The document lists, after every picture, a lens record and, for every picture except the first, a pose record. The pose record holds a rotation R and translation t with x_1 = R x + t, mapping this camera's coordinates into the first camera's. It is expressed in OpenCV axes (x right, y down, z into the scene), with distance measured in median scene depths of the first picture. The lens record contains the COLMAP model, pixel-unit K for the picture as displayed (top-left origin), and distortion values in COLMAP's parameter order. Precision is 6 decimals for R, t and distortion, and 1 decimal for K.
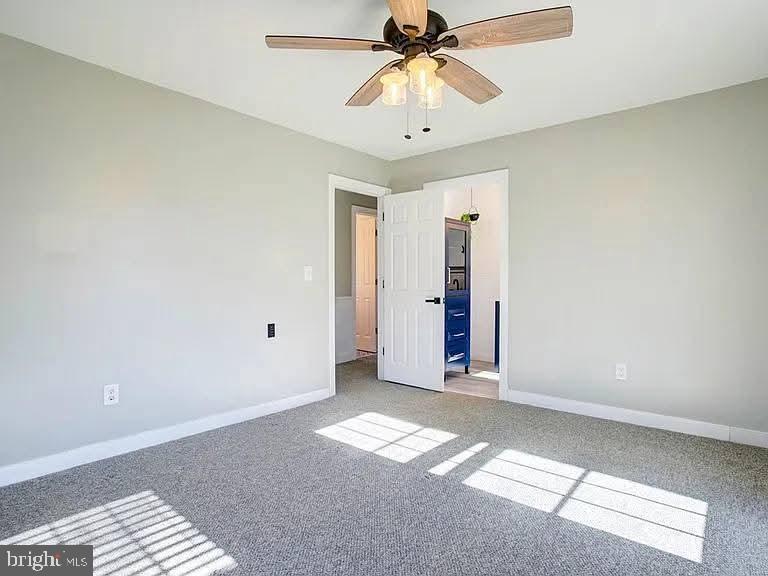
lens RADIAL K [[434.3, 0, 385.7], [0, 434.3, 286.3], [0, 0, 1]] dist [-0.023437, 0.000819]
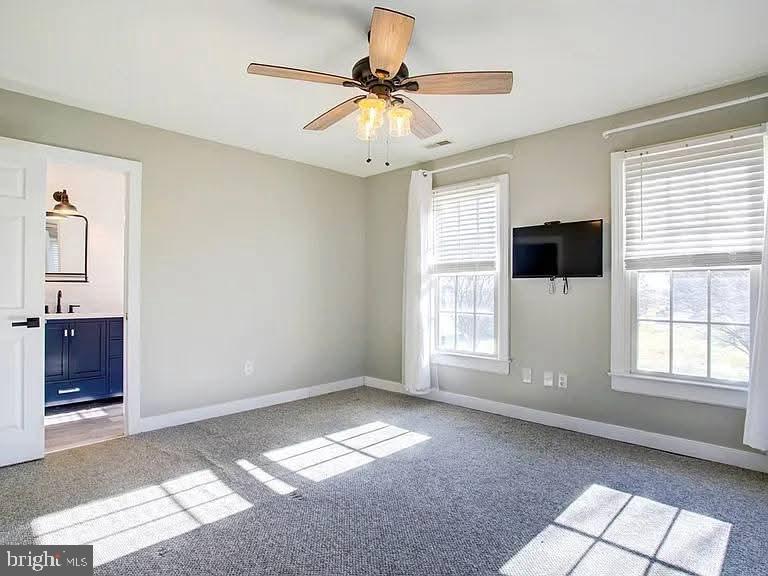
lens RADIAL K [[434.3, 0, 383.2], [0, 434.3, 286.2], [0, 0, 1]] dist [-0.023437, 0.000819]
pose [[0.078013, 0.010635, 0.996896, -0.744887], [0.015699, 0.999806, -0.011895, -0.009165], [-0.996829, 0.016578, 0.077831, 0.634962]]
